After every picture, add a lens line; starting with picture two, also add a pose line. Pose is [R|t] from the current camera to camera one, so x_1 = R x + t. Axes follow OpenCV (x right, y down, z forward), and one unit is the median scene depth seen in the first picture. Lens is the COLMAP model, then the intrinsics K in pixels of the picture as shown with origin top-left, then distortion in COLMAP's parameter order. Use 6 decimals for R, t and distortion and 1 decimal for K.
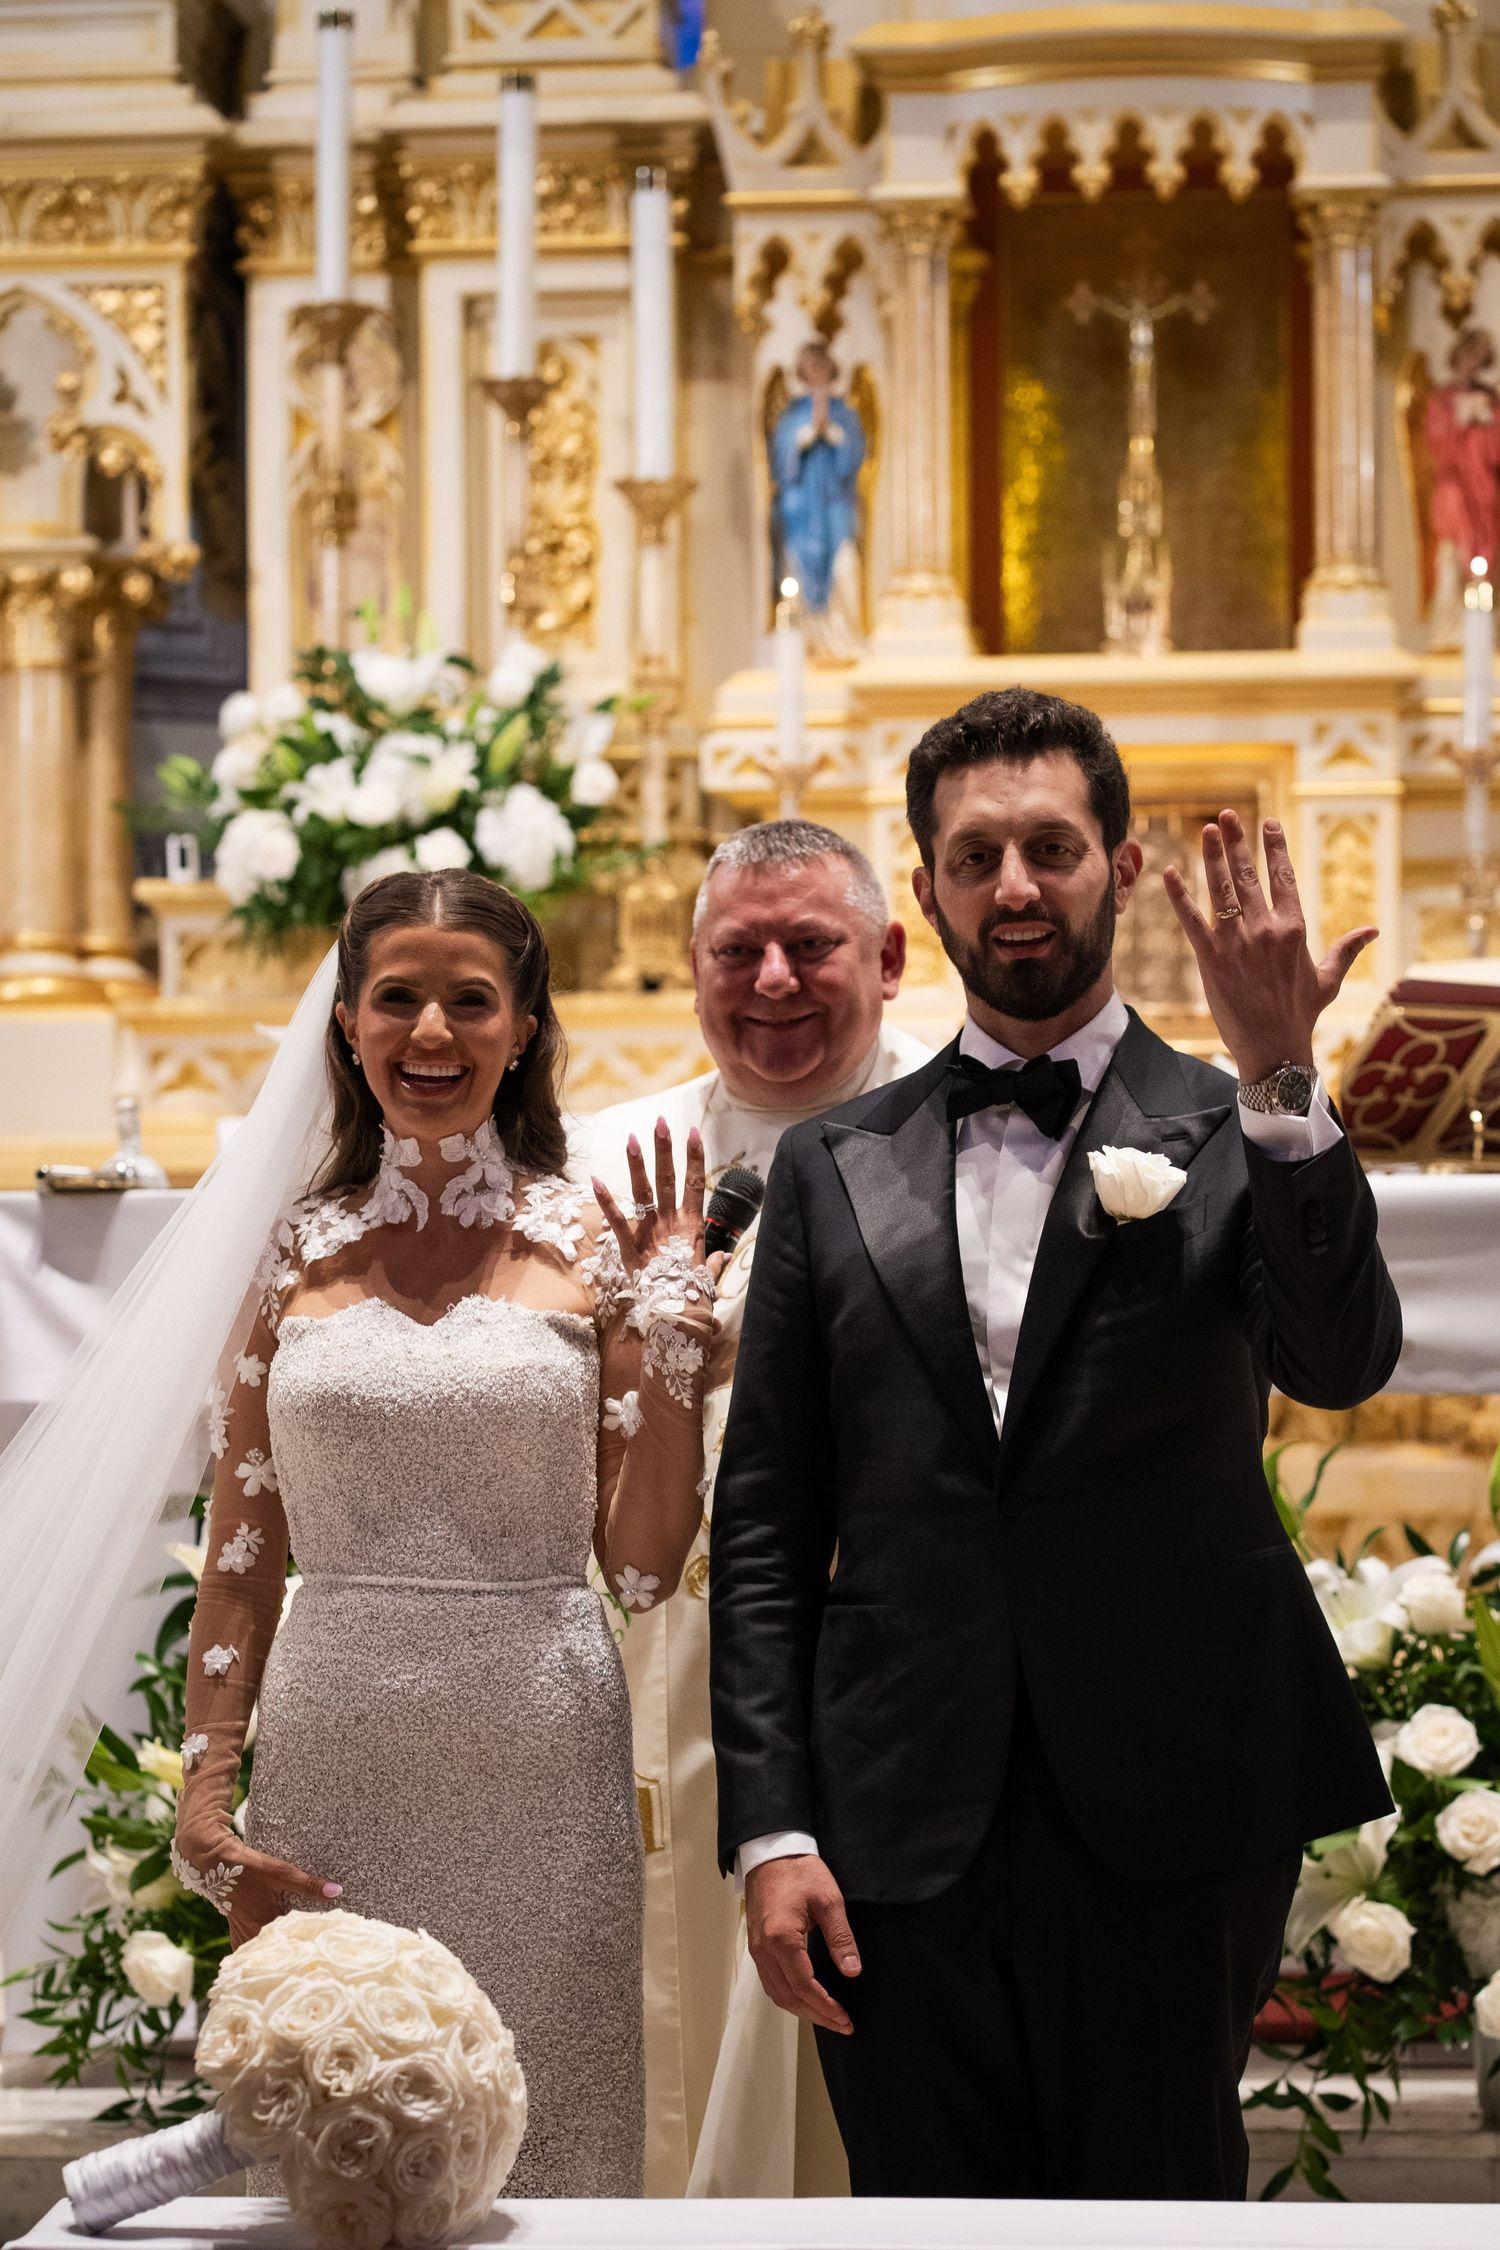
lens RADIAL K [[6567.8, 0, 887.1], [0, 6567.8, 1393.8], [0, 0, 1]] dist [0.166079, -3.273520]
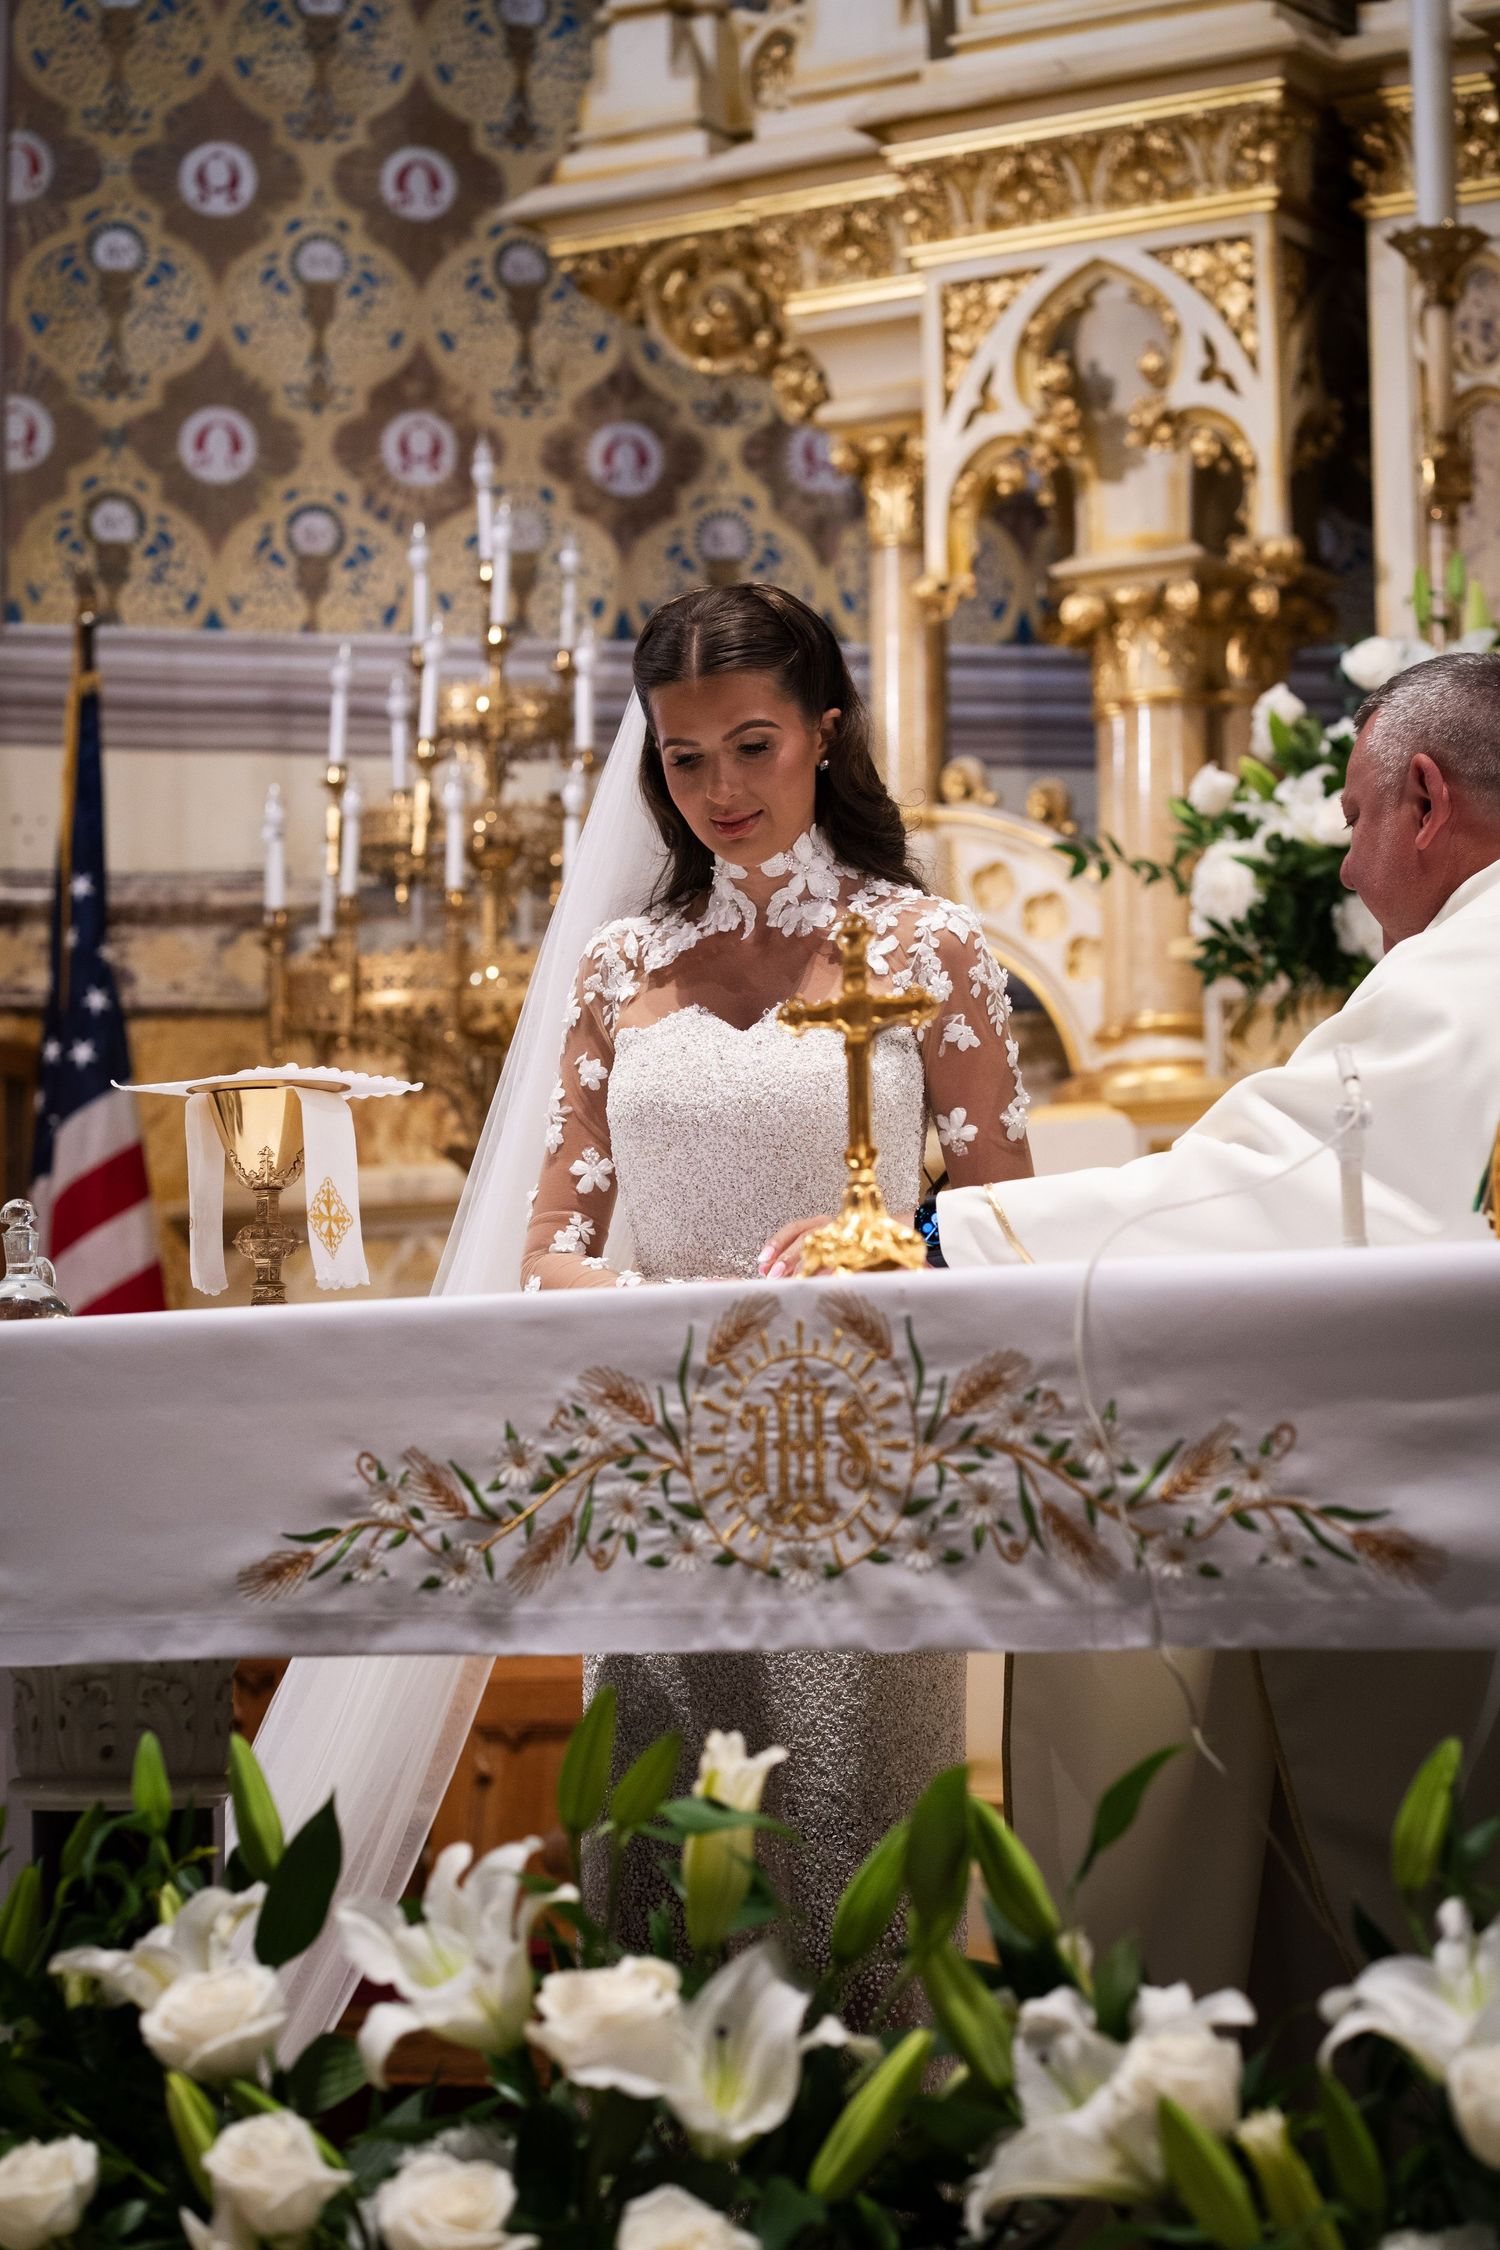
lens RADIAL K [[5418.1, 0, 739.9], [0, 5418.1, 1120.9], [0, 0, 1]] dist [0.156166, -3.291371]
pose [[0.886988, -0.048282, -0.459262, 0.151303], [0.017579, 0.997329, -0.070899, -0.008073], [0.461458, 0.054813, 0.885467, 0.377238]]
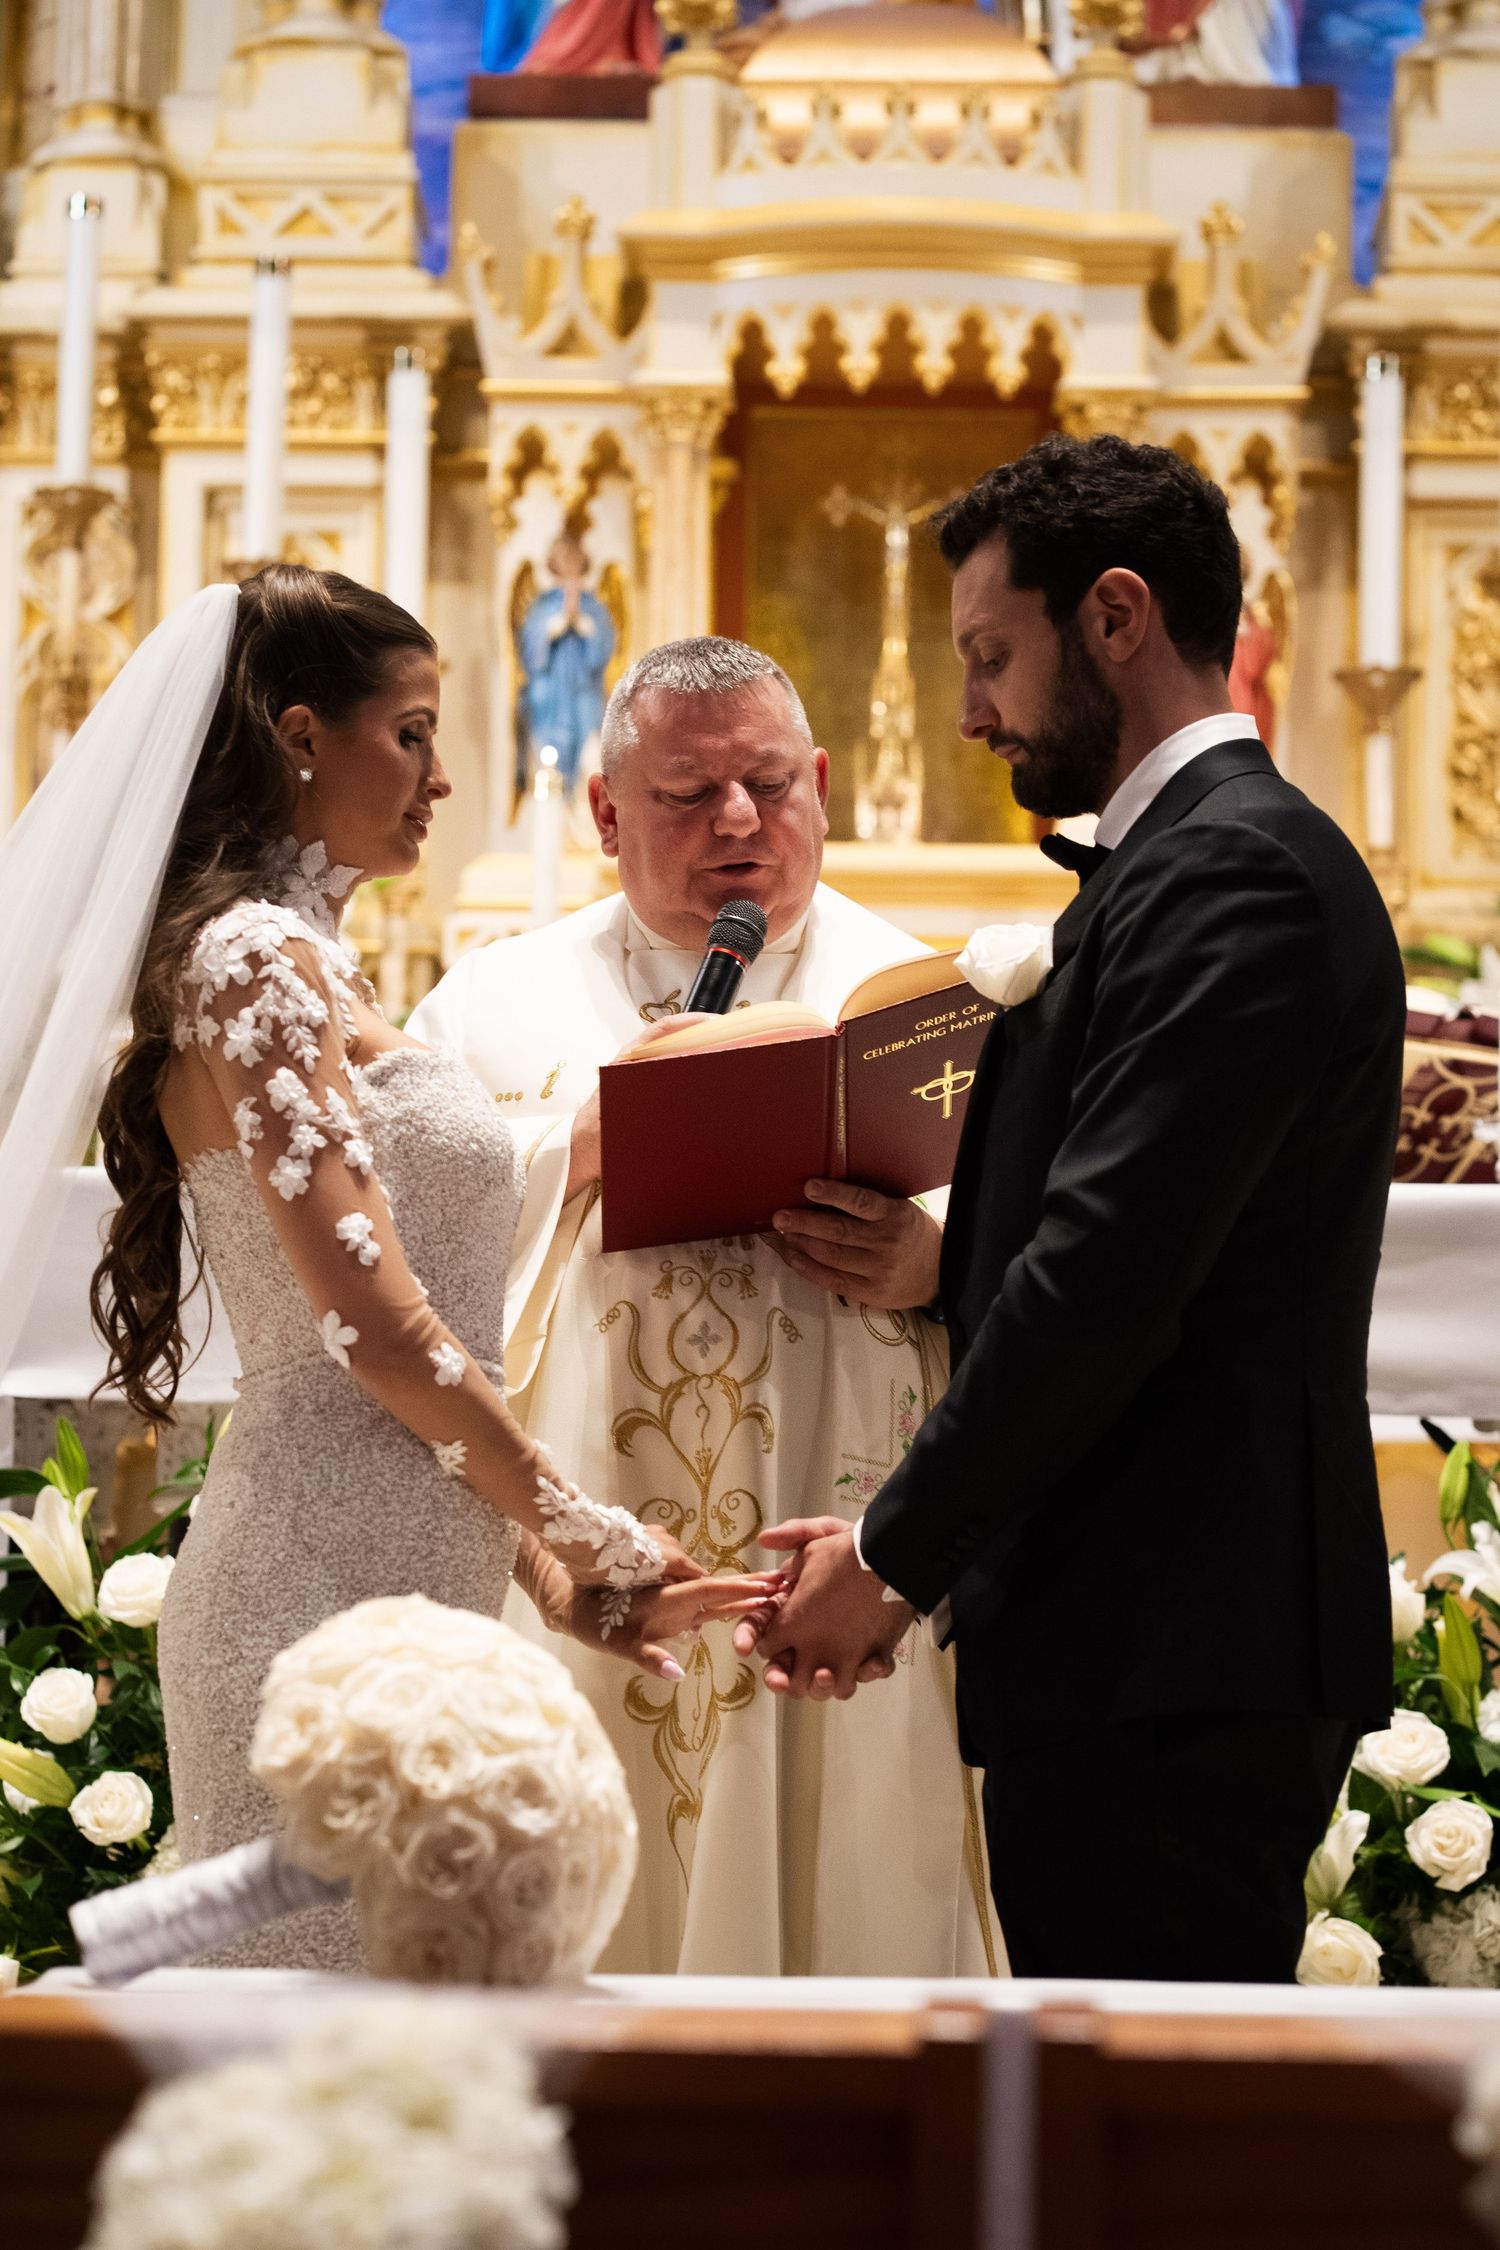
lens RADIAL K [[5989.5, 0, 852.5], [0, 5989.5, 1125.9], [0, 0, 1]] dist [0.149916, -1.520684]
pose [[0.996782, 0.031751, 0.073602, -0.032010], [-0.022189, 0.991619, -0.127275, 0.042396], [-0.077026, 0.125232, 0.989133, 0.117210]]
